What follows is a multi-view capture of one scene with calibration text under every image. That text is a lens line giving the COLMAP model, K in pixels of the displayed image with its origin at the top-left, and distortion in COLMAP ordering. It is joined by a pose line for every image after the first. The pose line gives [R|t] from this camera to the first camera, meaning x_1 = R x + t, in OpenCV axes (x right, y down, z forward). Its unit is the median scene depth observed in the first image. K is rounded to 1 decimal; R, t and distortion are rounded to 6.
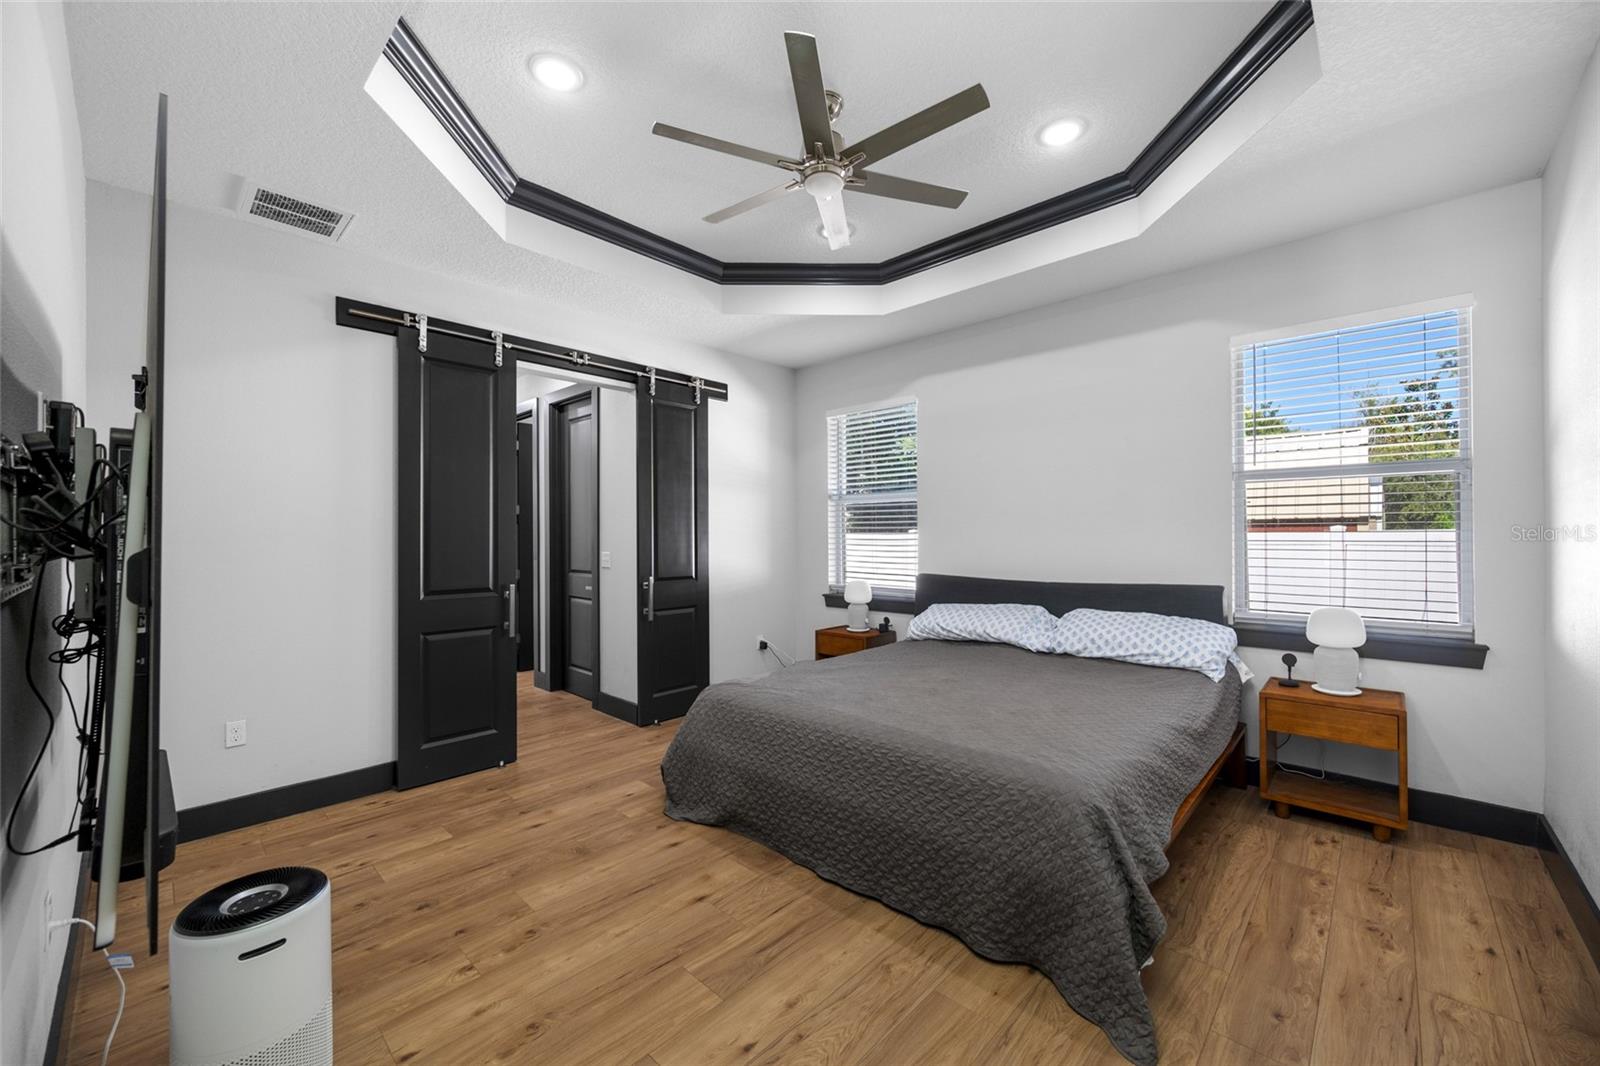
lens RADIAL K [[629.5, 0, 810.9], [0, 629.5, 535.6], [0, 0, 1]] dist [-0.000519, 0.001861]
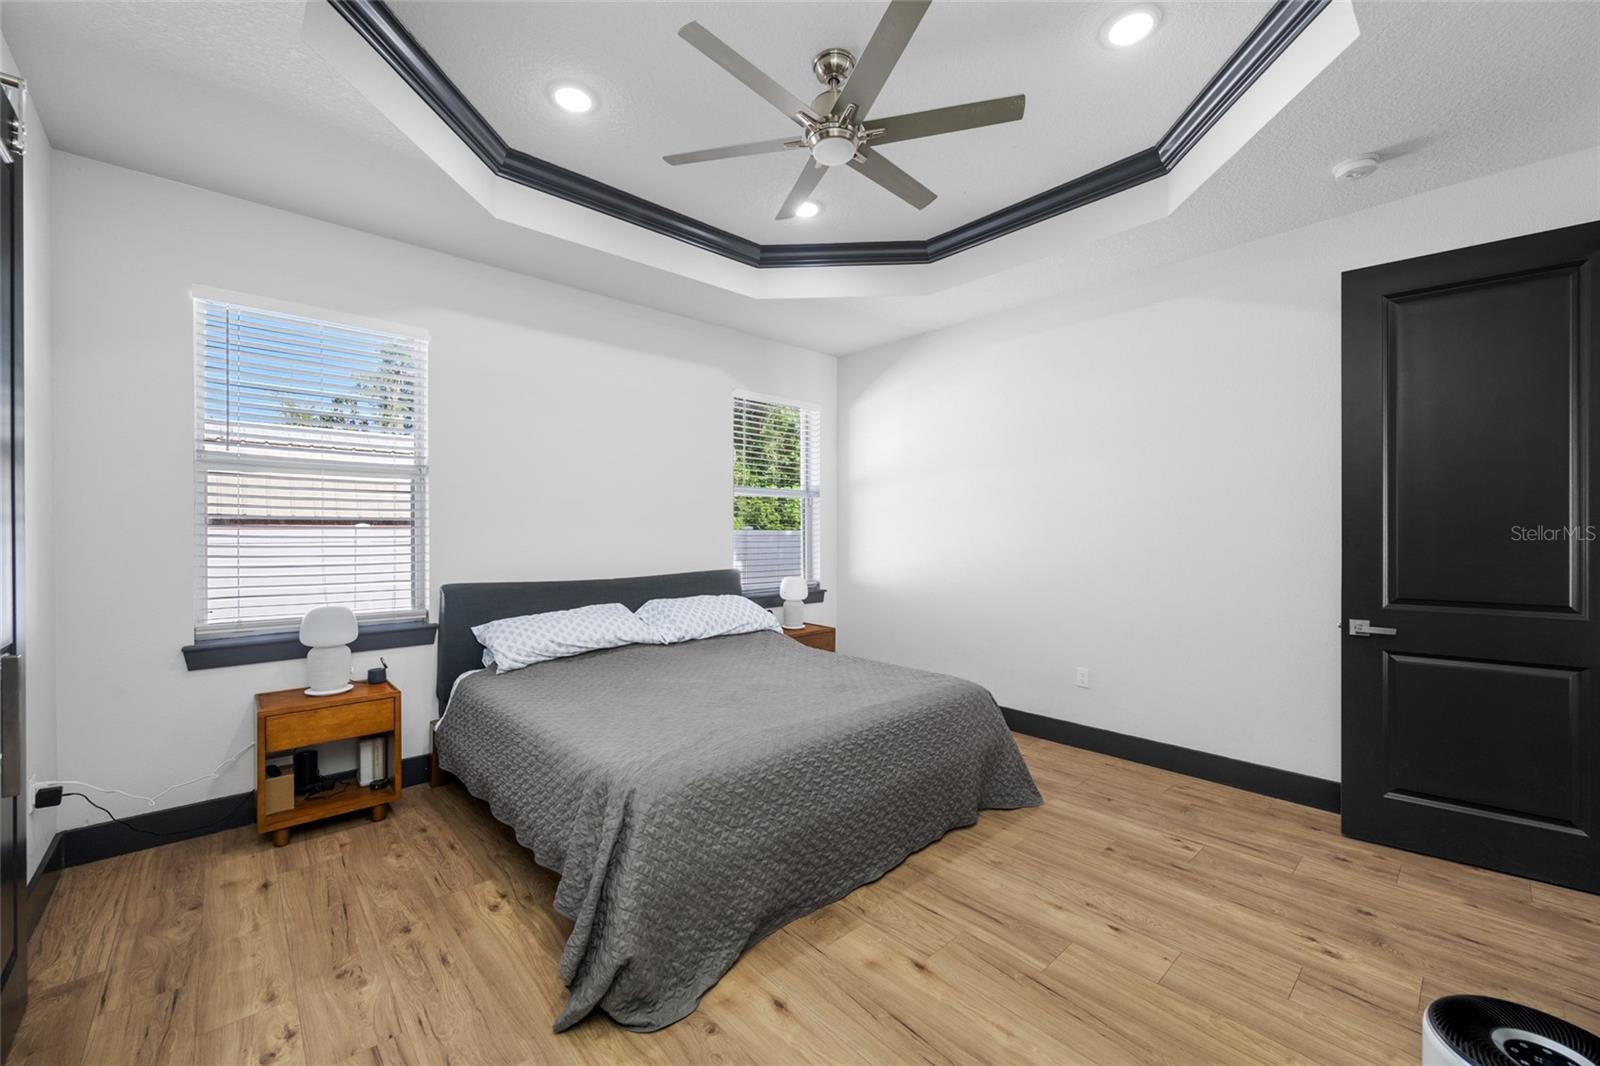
lens RADIAL K [[629.5, 0, 811.6], [0, 629.5, 530.3], [0, 0, 1]] dist [-0.000519, 0.001861]
pose [[0.069782, 0.013150, 0.997476, -0.702083], [0.001924, 0.999909, -0.013316, 0.014630], [-0.997560, 0.002848, 0.069751, 0.753260]]
